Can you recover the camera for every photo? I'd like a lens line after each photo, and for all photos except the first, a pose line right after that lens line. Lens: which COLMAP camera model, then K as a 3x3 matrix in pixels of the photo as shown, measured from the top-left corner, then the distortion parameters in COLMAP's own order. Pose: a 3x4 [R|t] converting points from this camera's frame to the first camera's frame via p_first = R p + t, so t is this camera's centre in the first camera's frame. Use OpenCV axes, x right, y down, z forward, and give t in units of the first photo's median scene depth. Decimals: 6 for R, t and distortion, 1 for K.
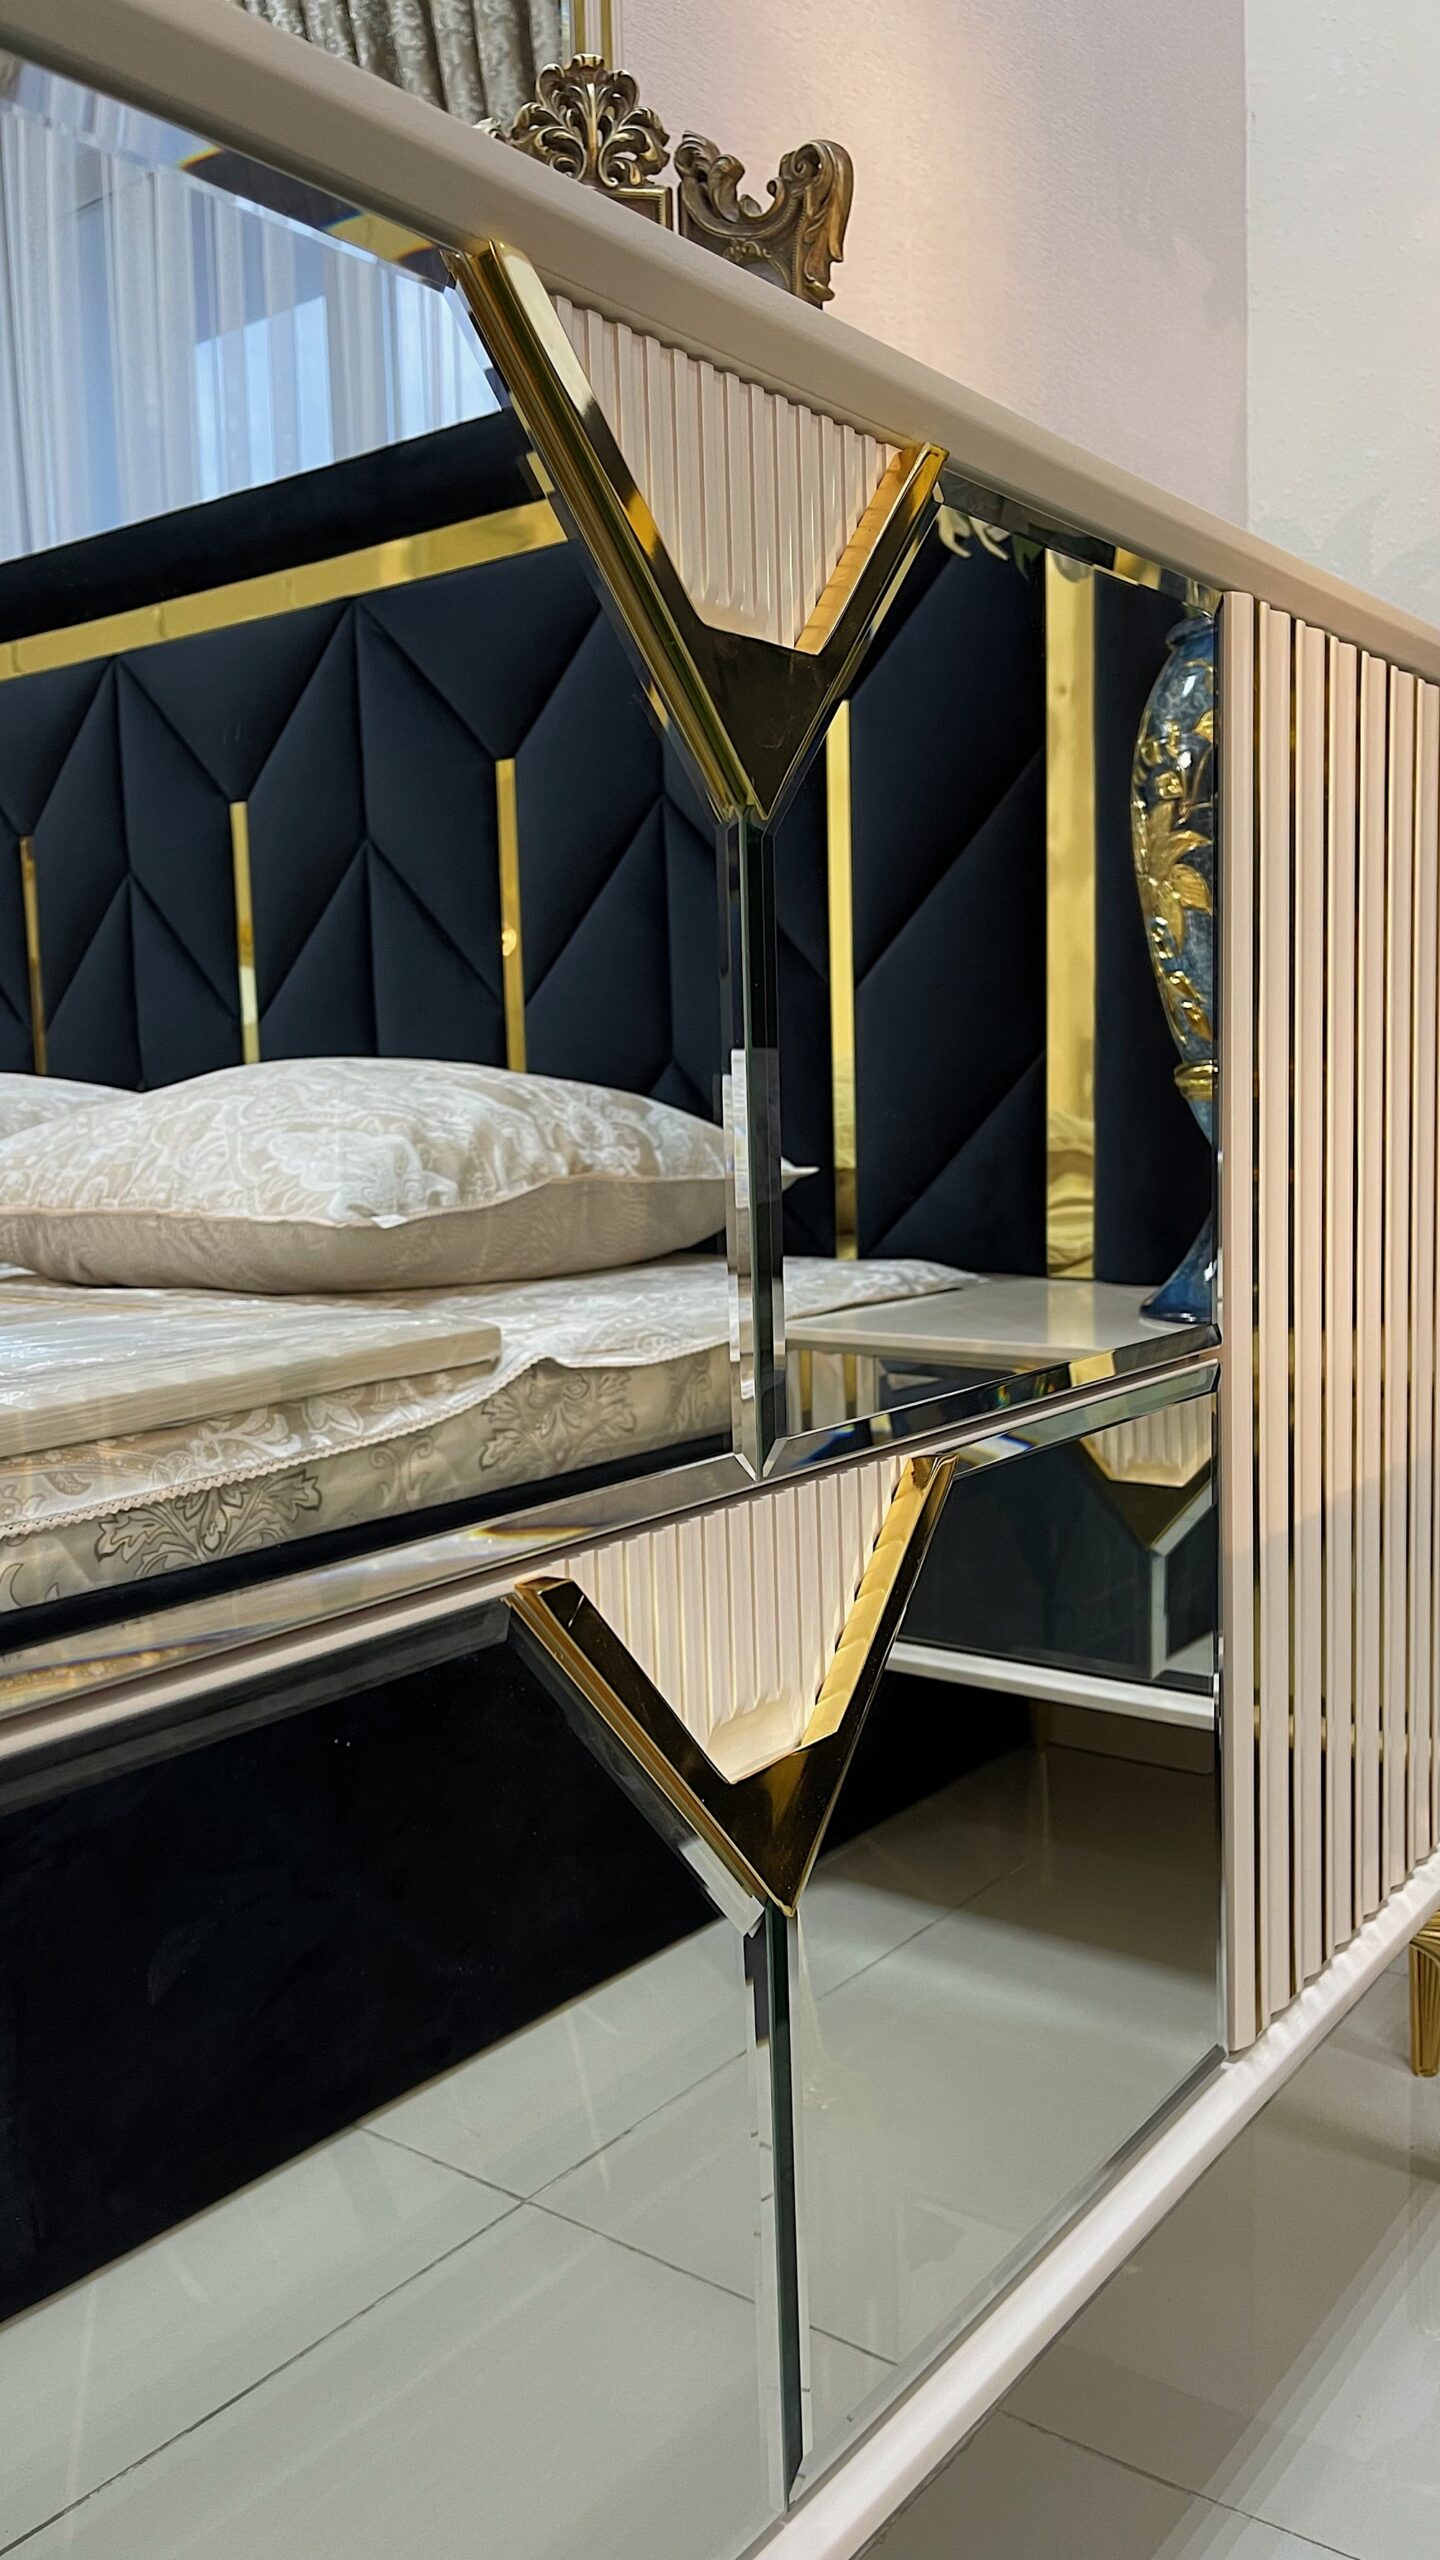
lens RADIAL K [[1982.0, 0, 720.0], [0, 1982.0, 1280.0], [0, 0, 1]] dist [0.004891, 0.001649]
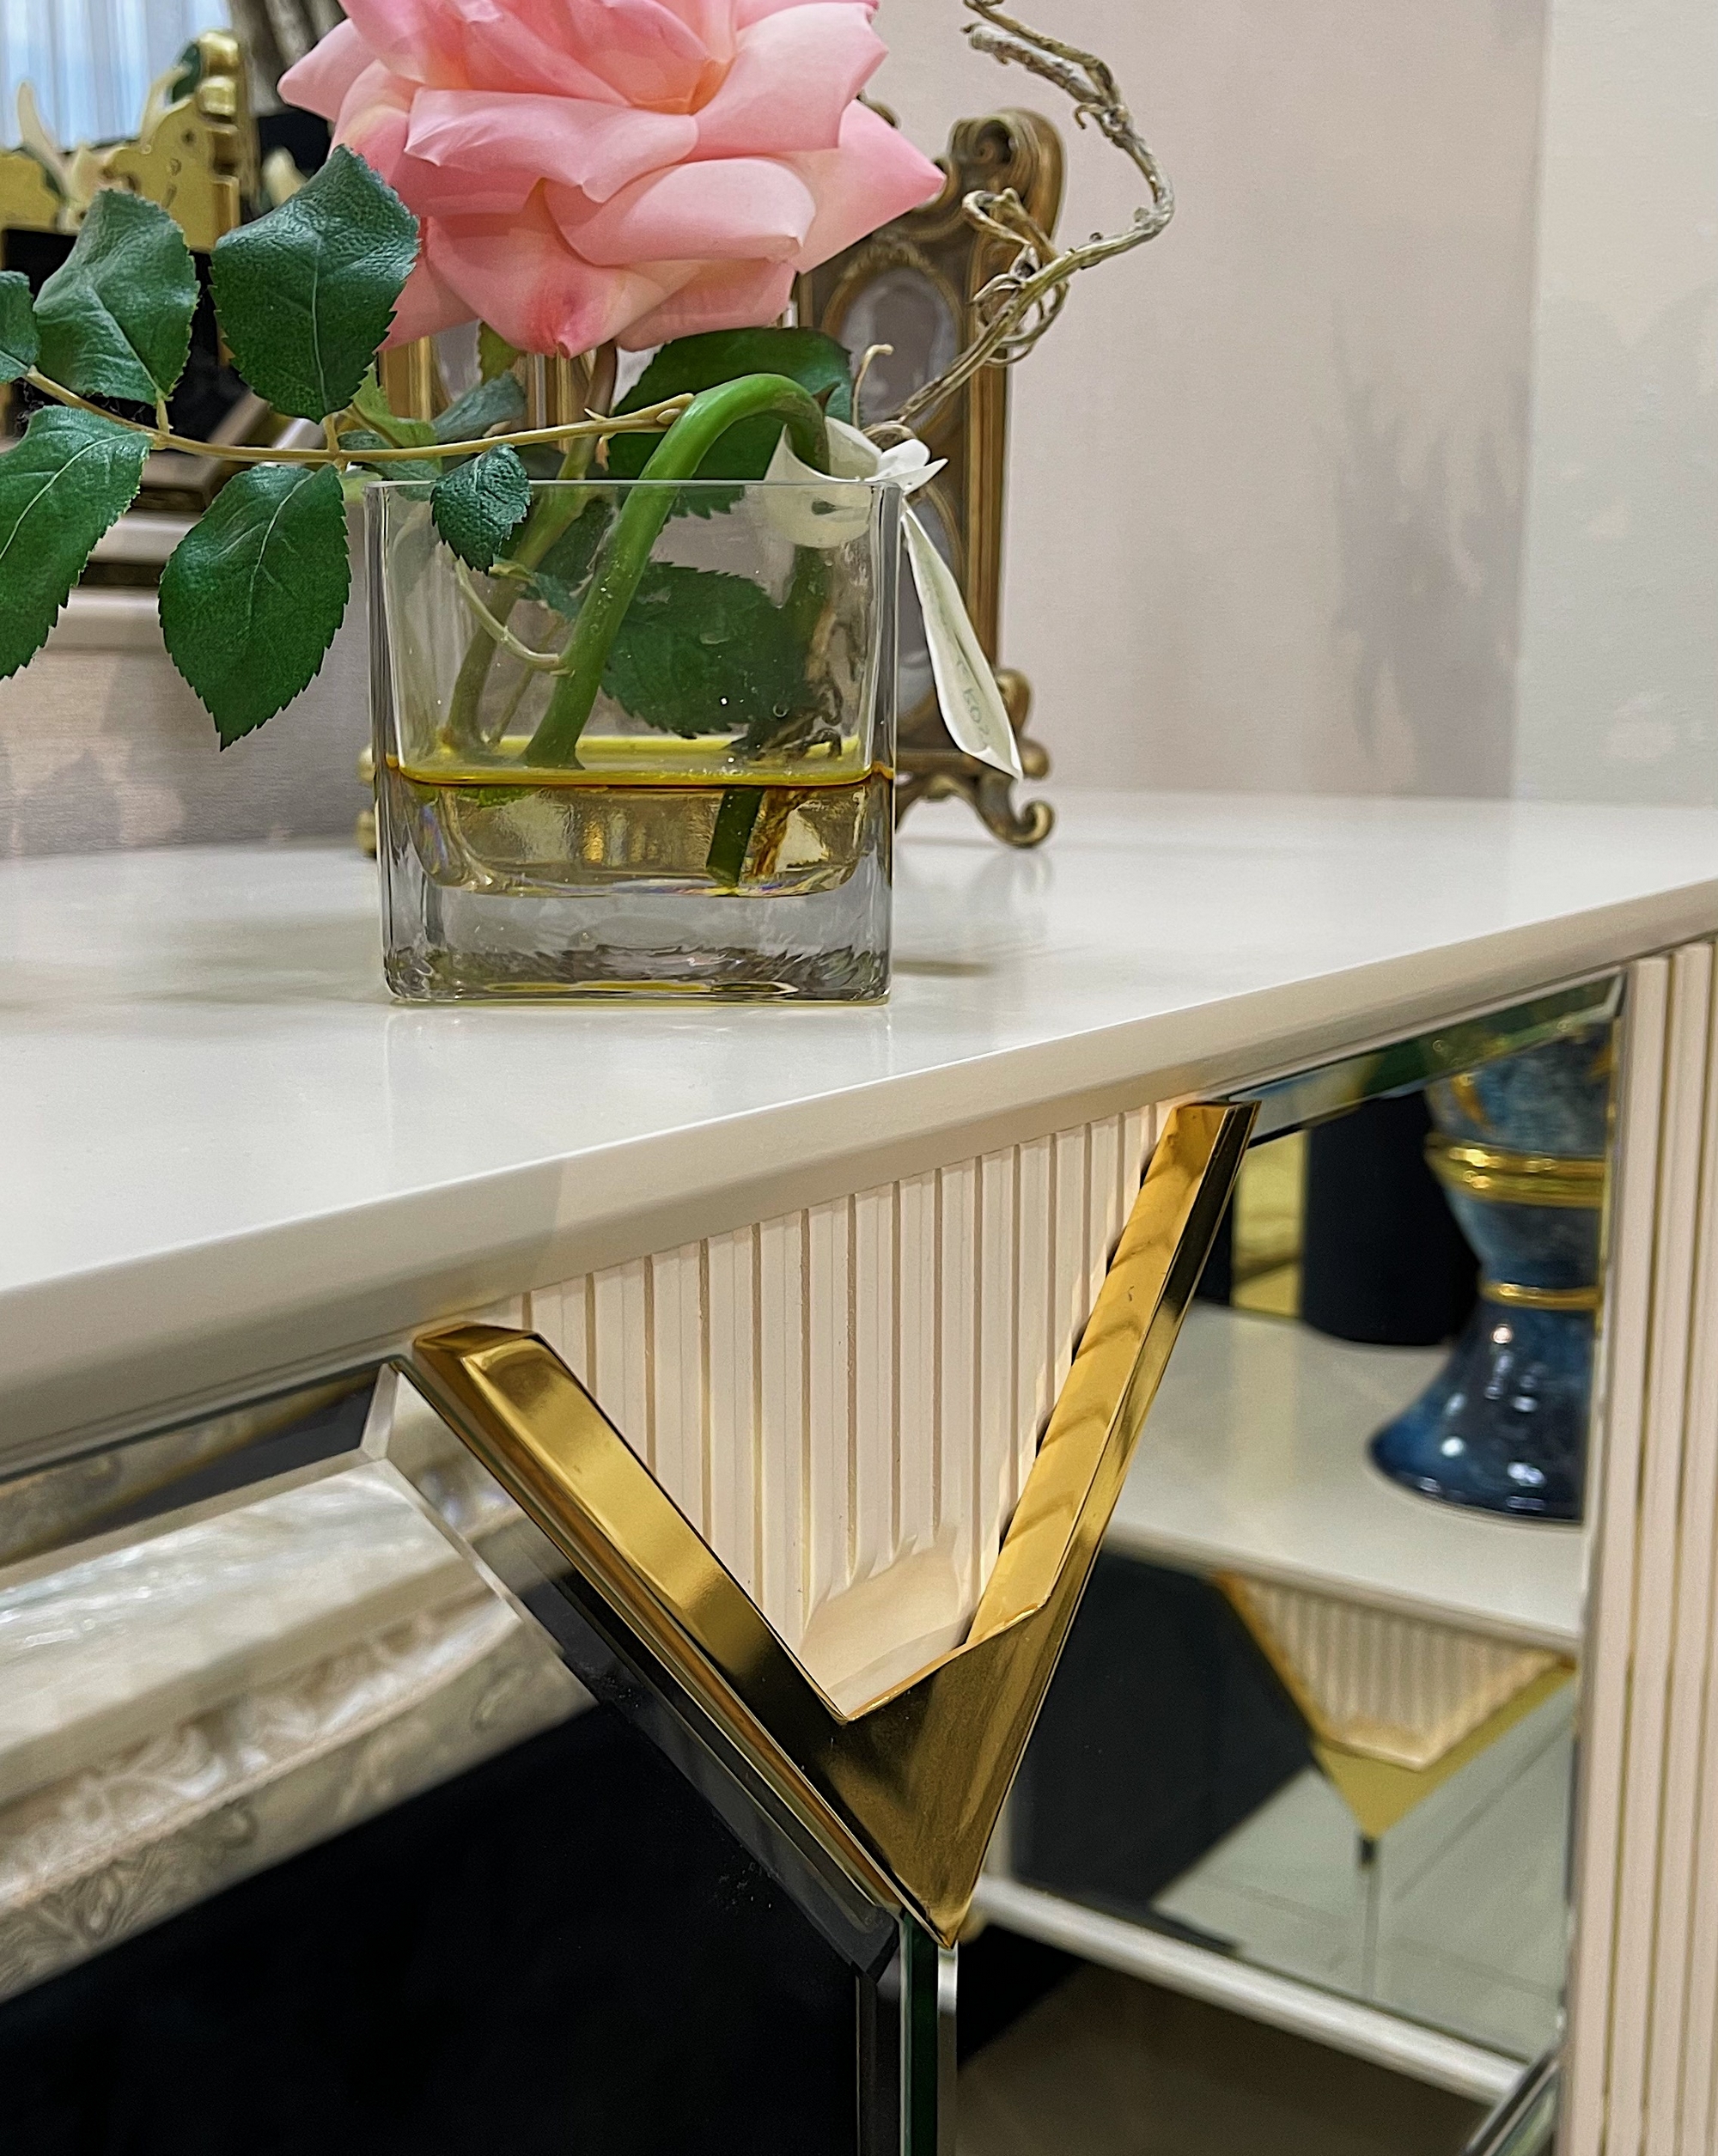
lens RADIAL K [[2343.1, 0, 859.0], [0, 2343.1, 1078.0], [0, 0, 1]] dist [-0.004317, 0.018715]
pose [[0.999355, 0.024649, 0.026131, -0.009739], [-0.026324, 0.997484, 0.065825, -0.234645], [-0.024443, -0.066470, 0.997489, 0.165459]]
